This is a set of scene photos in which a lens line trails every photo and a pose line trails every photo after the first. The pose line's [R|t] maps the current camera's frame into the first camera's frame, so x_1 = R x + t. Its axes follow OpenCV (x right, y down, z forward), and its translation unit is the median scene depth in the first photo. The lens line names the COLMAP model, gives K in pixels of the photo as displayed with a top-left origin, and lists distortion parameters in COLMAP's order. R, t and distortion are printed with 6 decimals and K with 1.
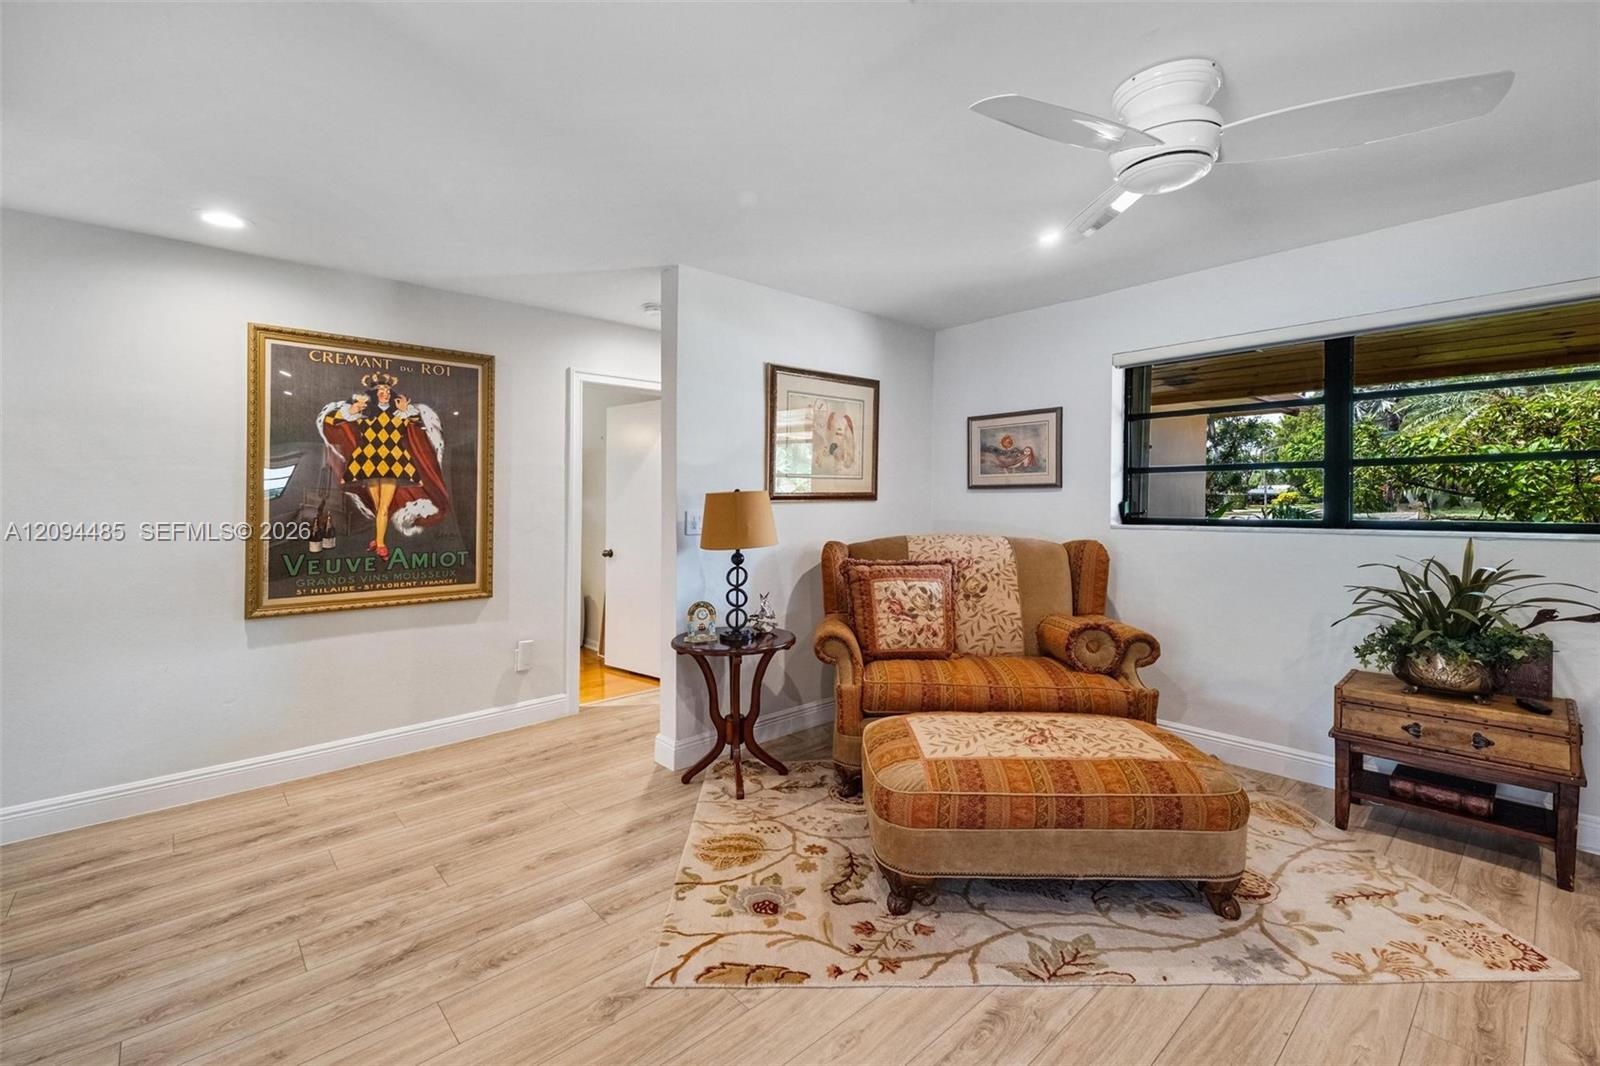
lens RADIAL K [[673.7, 0, 789.4], [0, 673.7, 488.7], [0, 0, 1]] dist [0.015678, -0.000917]
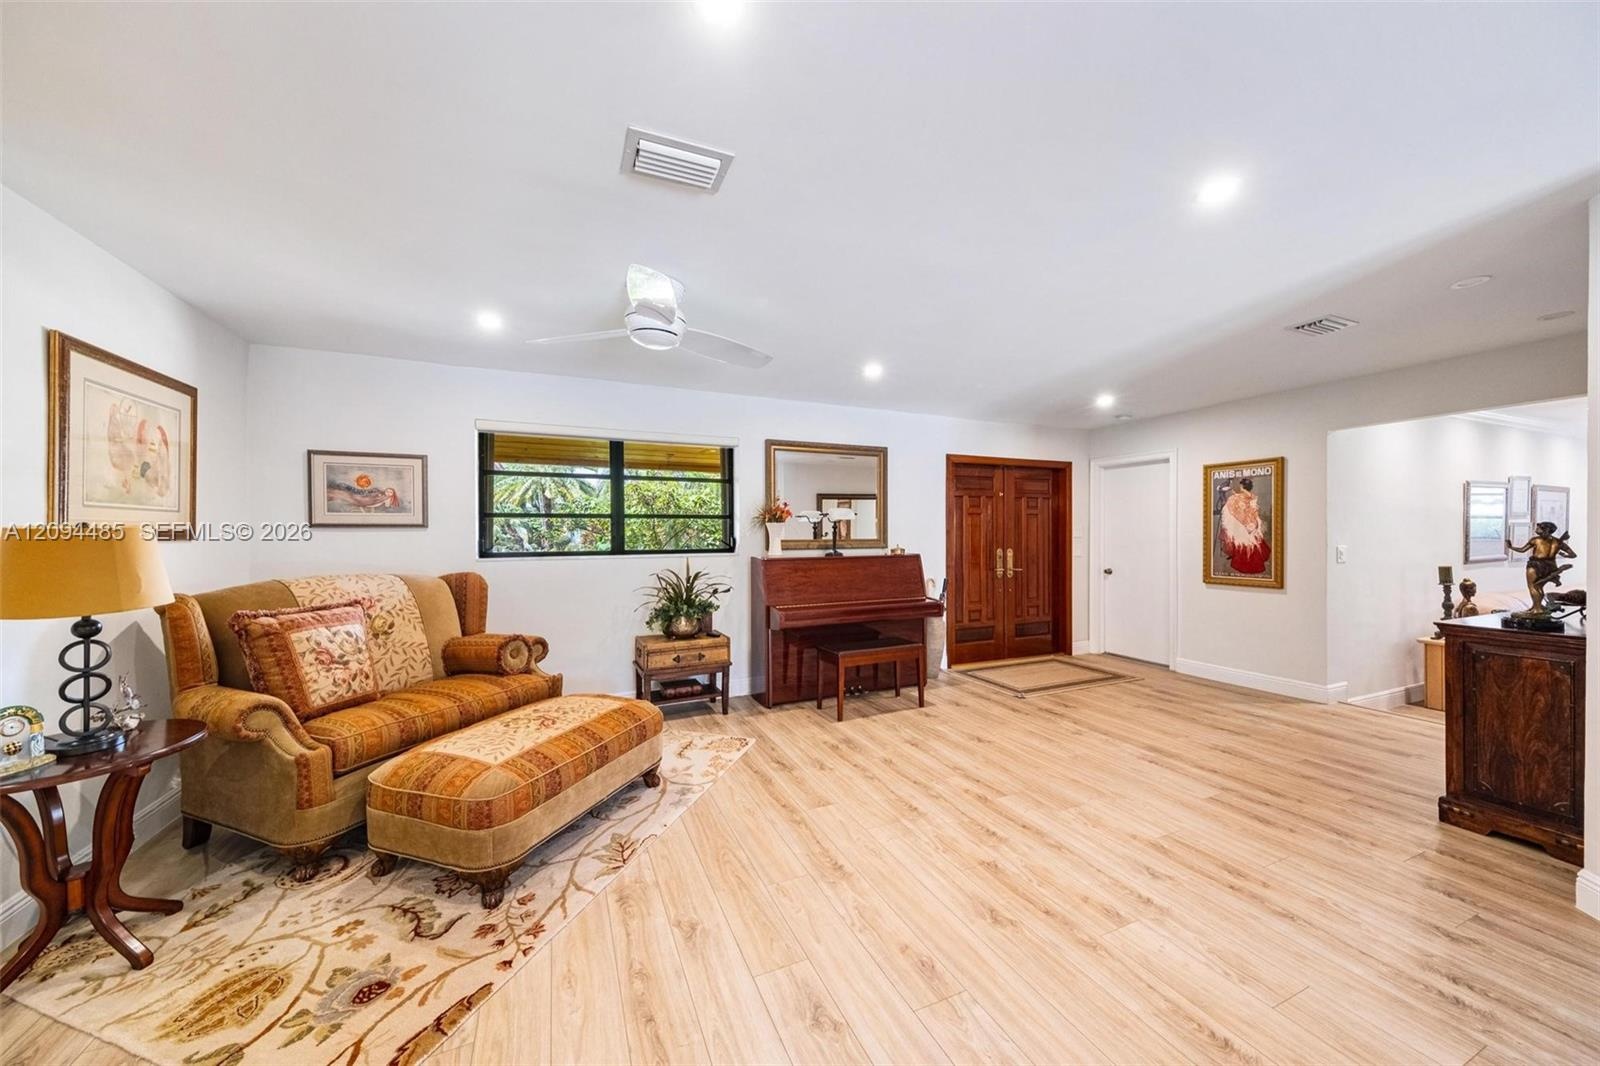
lens RADIAL K [[582.2, 0, 800.0], [0, 582.2, 533.0], [0, 0, 1]] dist [0.019385, -0.000286]
pose [[0.305914, 0.005666, 0.952042, -0.499690], [-0.010613, 0.999940, -0.002541, 0.004649], [-0.952000, -0.009327, 0.305956, 0.181894]]
